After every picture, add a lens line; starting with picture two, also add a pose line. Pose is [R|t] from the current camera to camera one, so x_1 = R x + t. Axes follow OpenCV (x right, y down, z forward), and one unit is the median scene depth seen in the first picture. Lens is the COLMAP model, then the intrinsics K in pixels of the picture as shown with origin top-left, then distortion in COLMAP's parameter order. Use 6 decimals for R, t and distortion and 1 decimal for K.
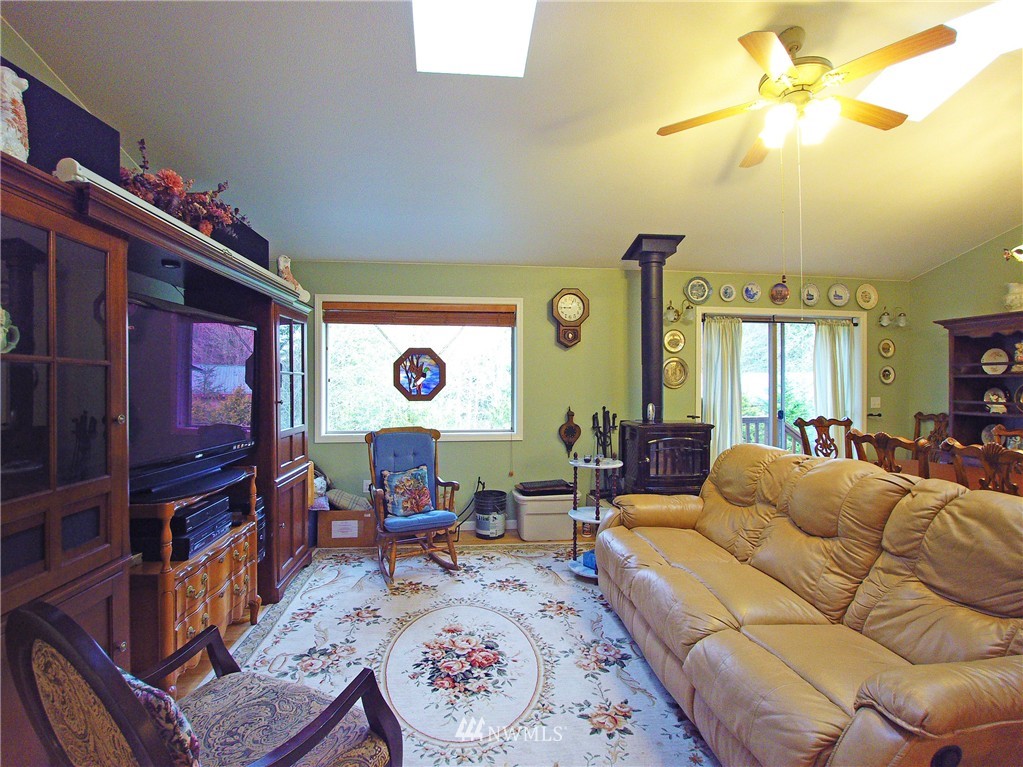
lens RADIAL K [[456.8, 0, 477.2], [0, 456.8, 365.9], [0, 0, 1]] dist [-0.067483, -0.000761]
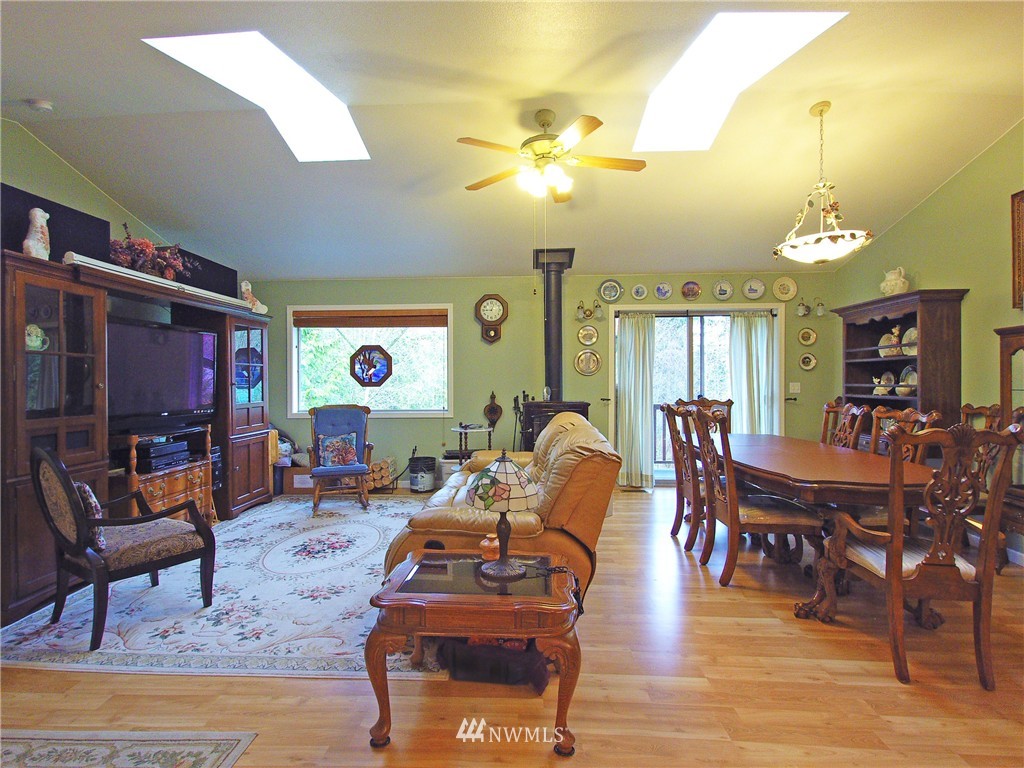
lens RADIAL K [[483.3, 0, 527.6], [0, 483.3, 386.6], [0, 0, 1]] dist [-0.000210, -0.038746]
pose [[0.995525, -0.010806, -0.093883, 0.441551], [0.014806, 0.999007, 0.042016, 0.026039], [0.093336, -0.043218, 0.994696, -0.307975]]
